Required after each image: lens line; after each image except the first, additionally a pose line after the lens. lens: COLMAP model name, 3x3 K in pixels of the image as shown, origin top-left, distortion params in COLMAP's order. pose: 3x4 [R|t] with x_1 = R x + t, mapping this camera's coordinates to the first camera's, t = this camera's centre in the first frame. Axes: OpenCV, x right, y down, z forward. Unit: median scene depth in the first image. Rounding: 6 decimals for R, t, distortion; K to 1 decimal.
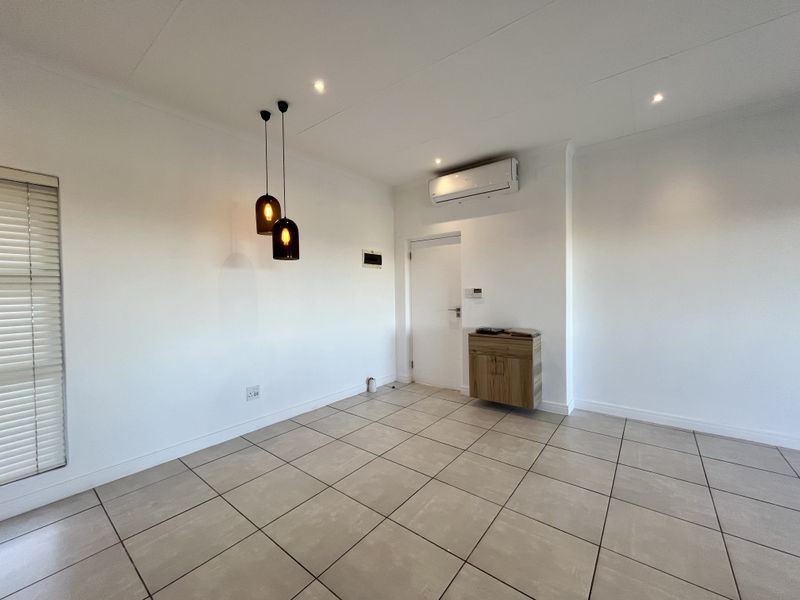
lens RADIAL K [[323.2, 0, 397.0], [0, 323.2, 298.1], [0, 0, 1]] dist [-0.002507, -0.000523]
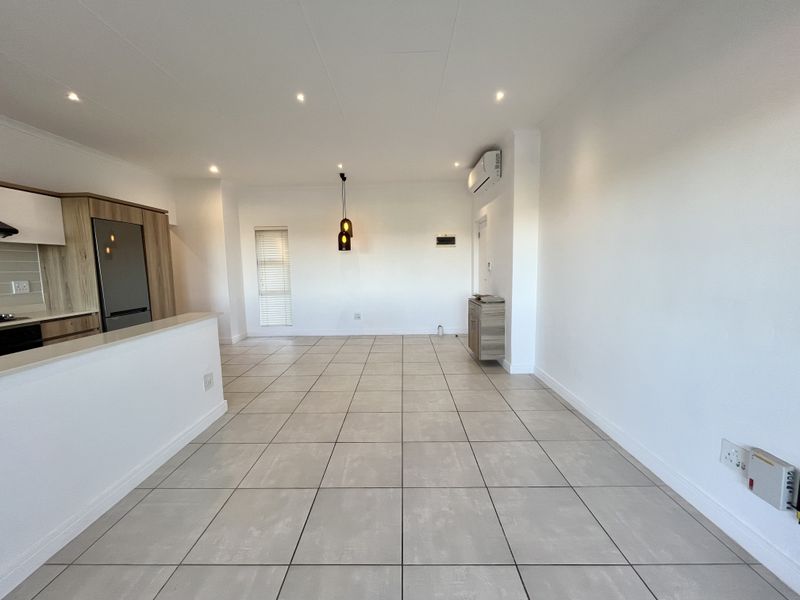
lens RADIAL K [[323.2, 0, 397.0], [0, 323.2, 298.1], [0, 0, 1]] dist [-0.002507, -0.000523]
pose [[0.611934, 0.084828, -0.786347, 1.094823], [-0.005602, 0.994672, 0.102942, -0.022725], [0.790889, -0.058589, 0.609148, -0.013294]]
